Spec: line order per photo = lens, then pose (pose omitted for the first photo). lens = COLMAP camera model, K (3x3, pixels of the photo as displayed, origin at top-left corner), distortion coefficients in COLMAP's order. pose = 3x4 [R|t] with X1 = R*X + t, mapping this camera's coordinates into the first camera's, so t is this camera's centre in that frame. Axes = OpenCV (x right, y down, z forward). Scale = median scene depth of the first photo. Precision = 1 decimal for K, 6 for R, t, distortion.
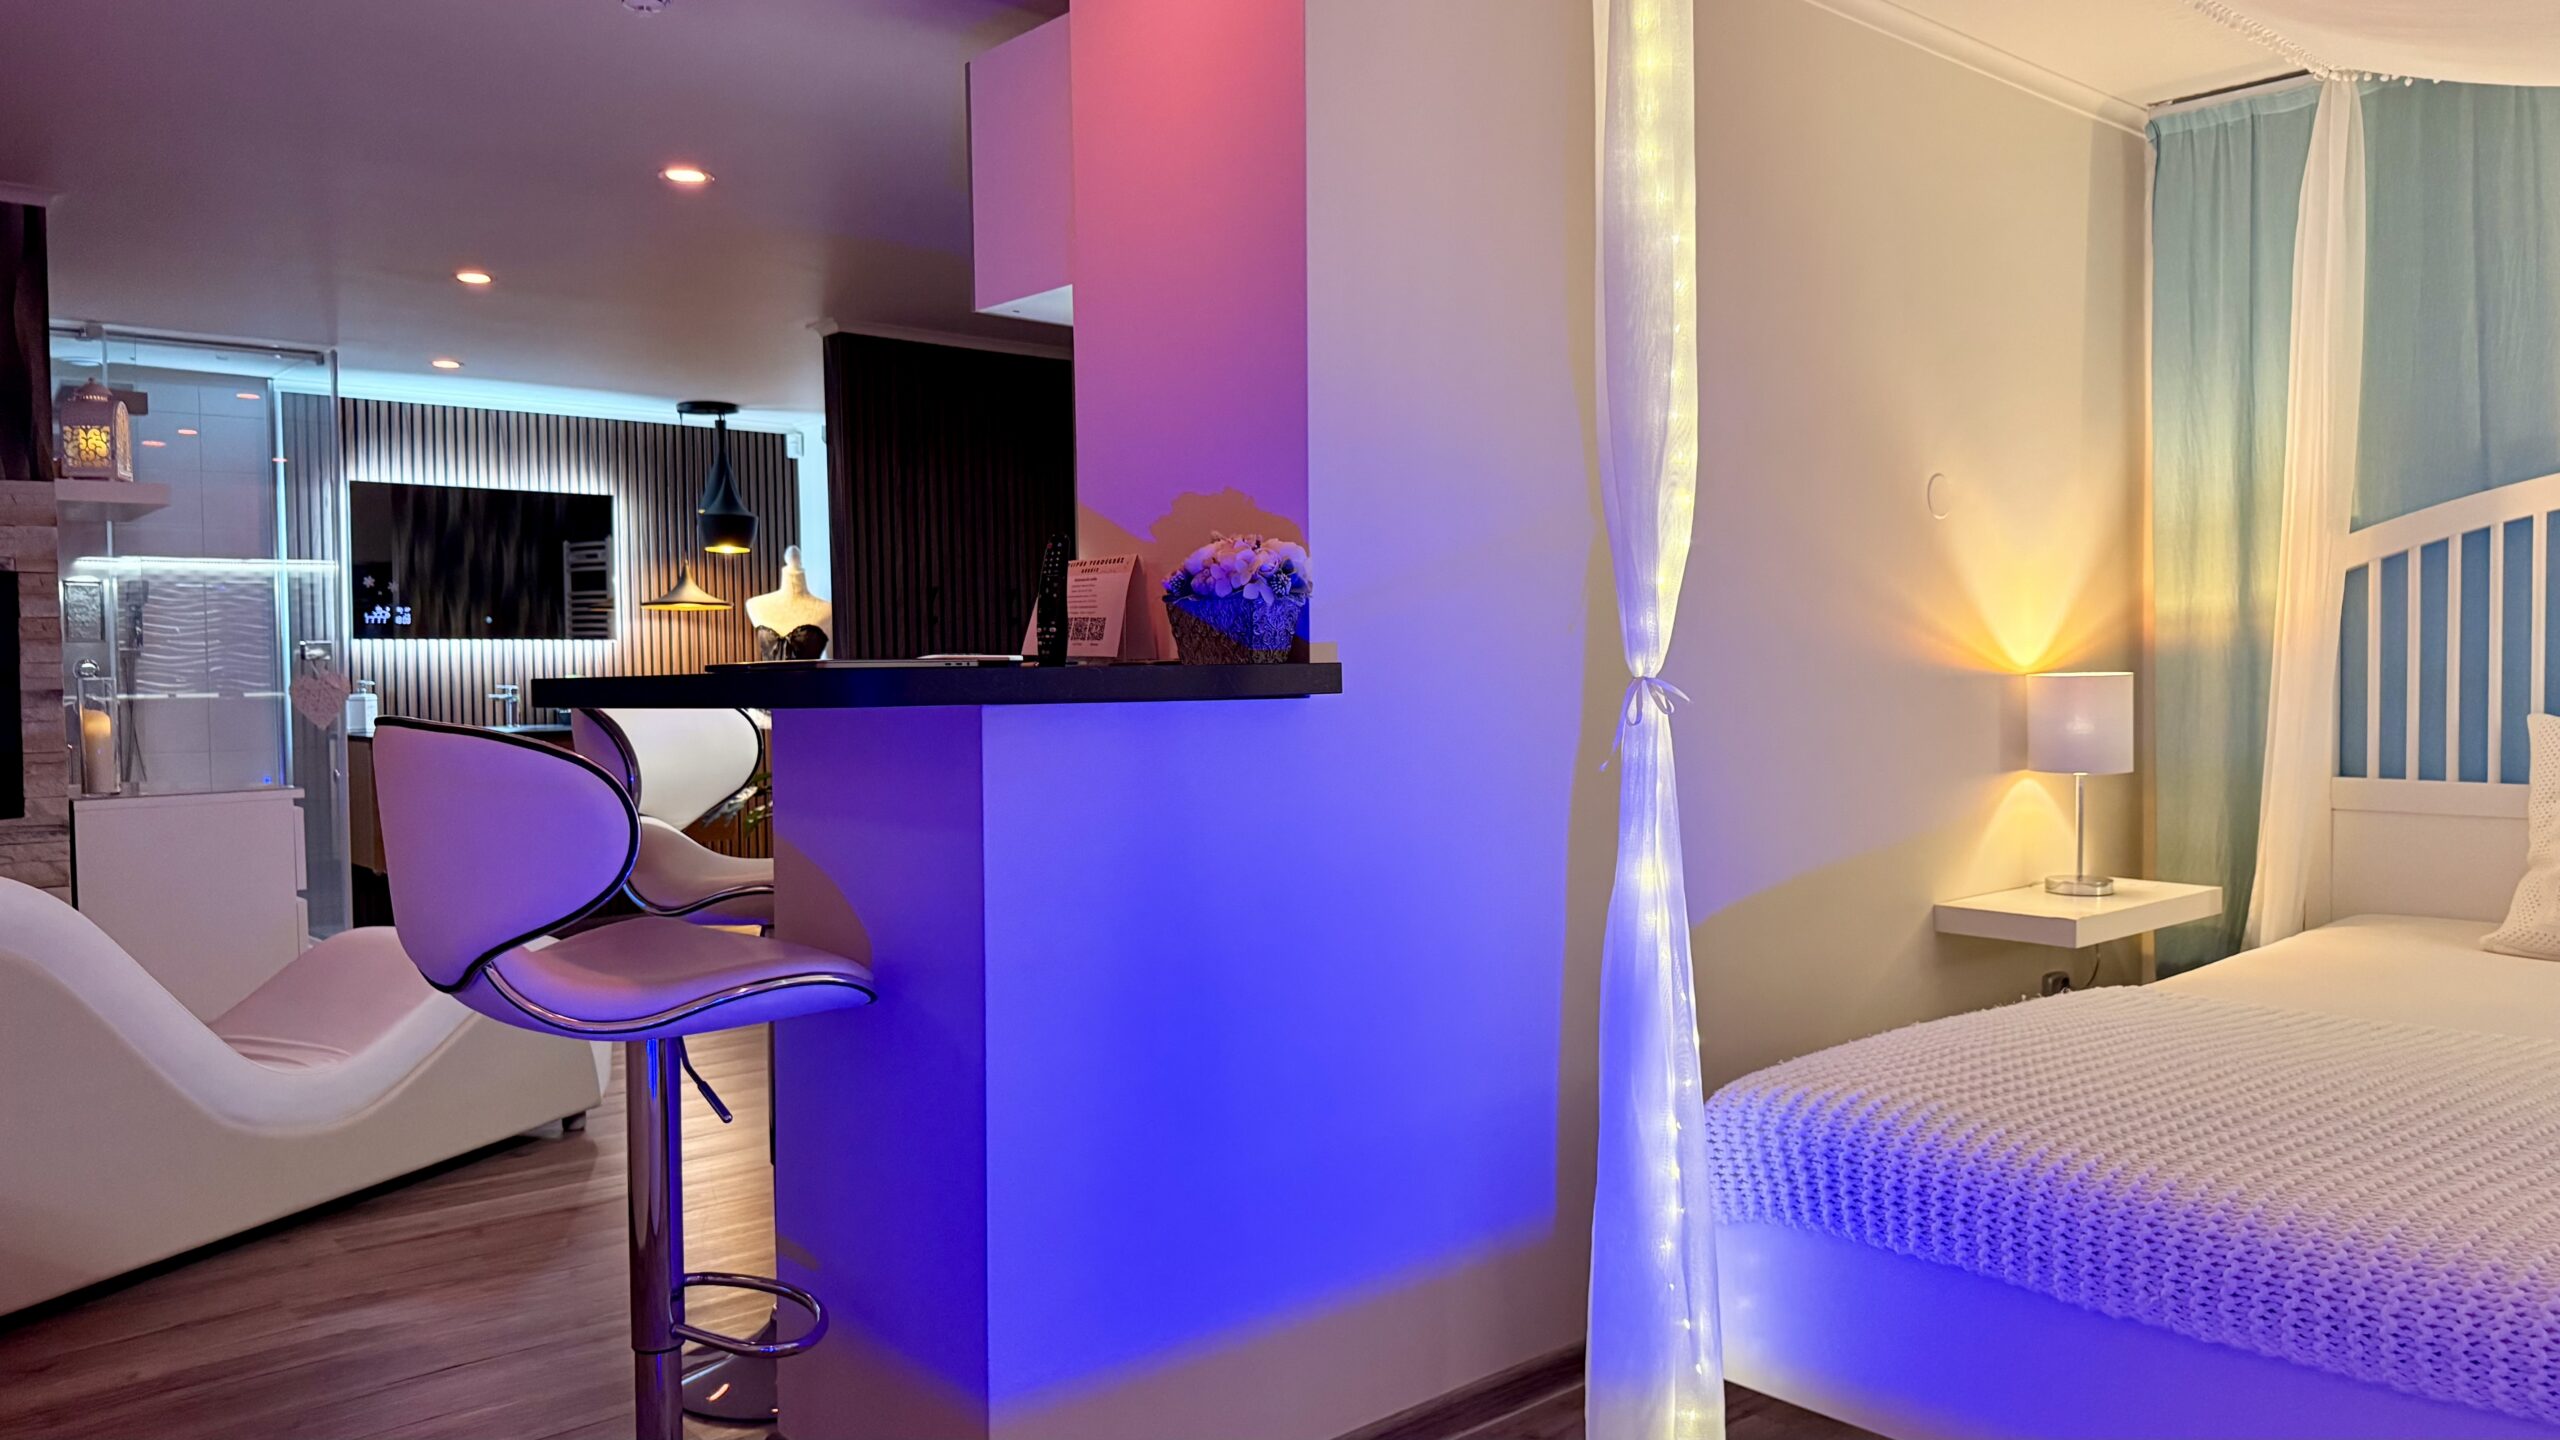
lens RADIAL K [[1795.6, 0, 1283.3], [0, 1795.6, 719.0], [0, 0, 1]] dist [0.031386, 0.000745]
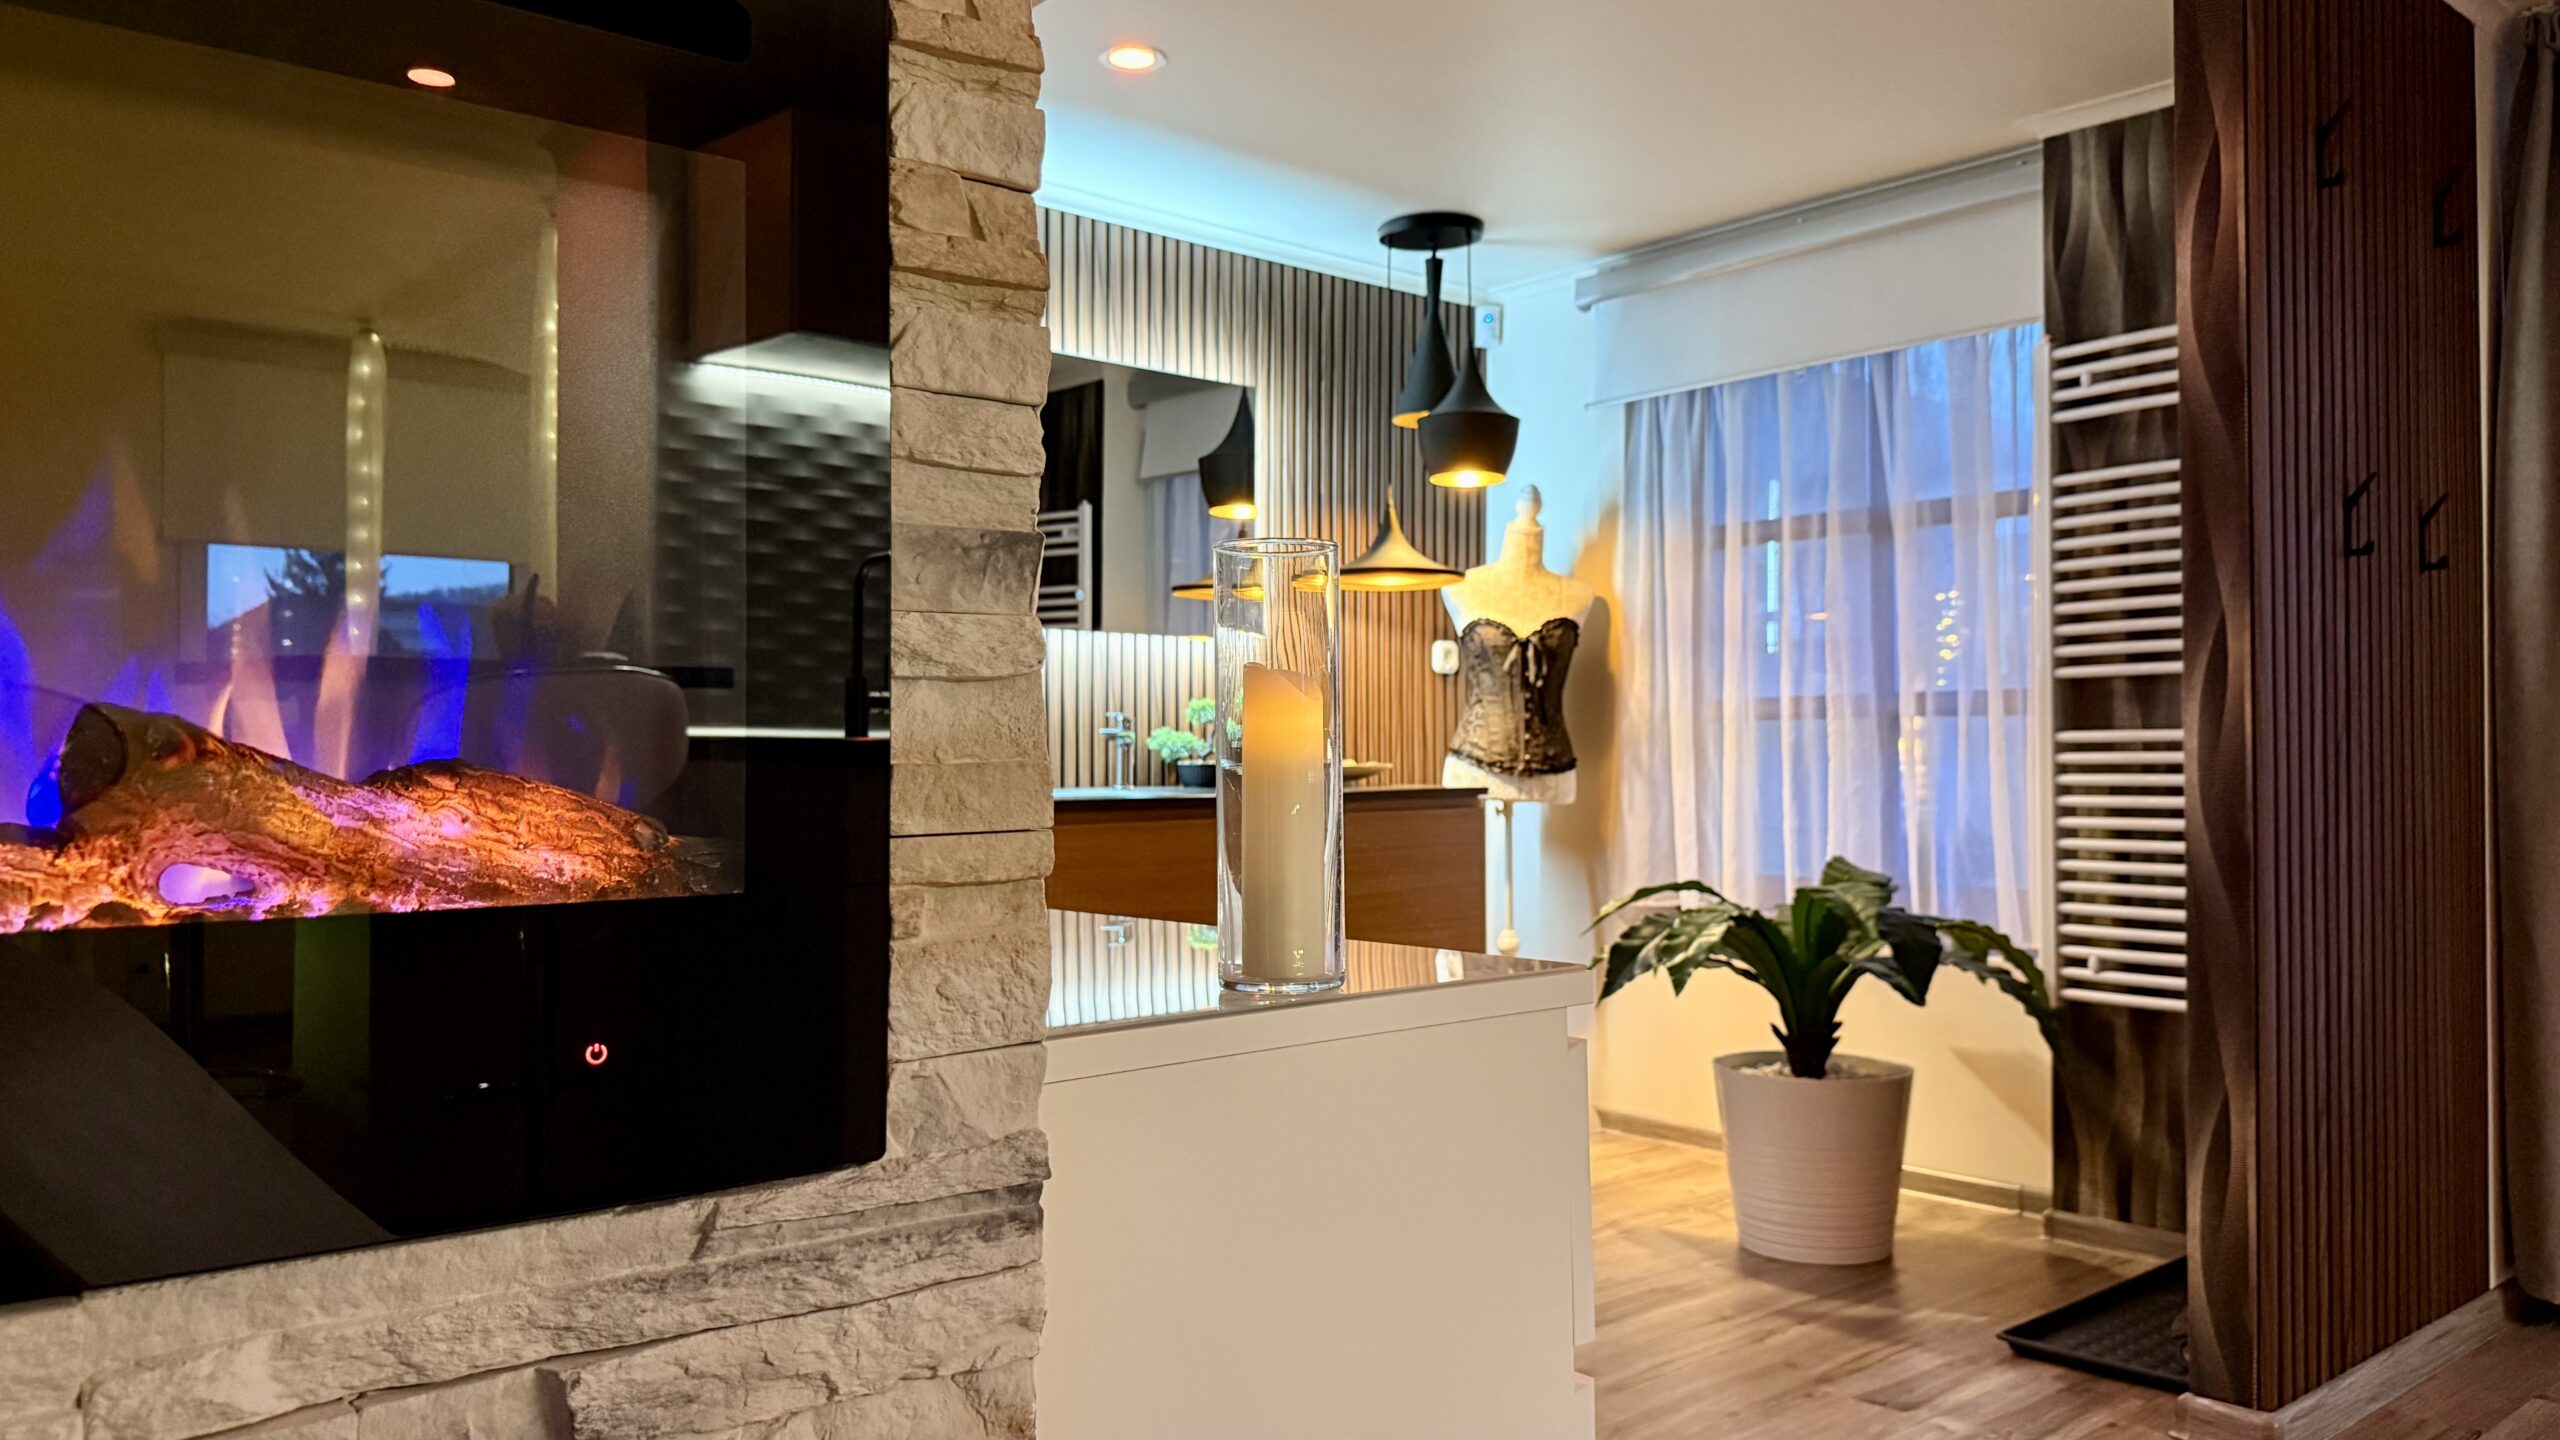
lens RADIAL K [[1795.6, 0, 1276.9], [0, 1795.6, 723.5], [0, 0, 1]] dist [0.031386, 0.000745]
pose [[0.999652, 0.008215, -0.025074, -0.355432], [-0.009320, 0.998975, -0.044301, 0.008211], [0.024685, 0.044519, 0.998704, 0.443856]]
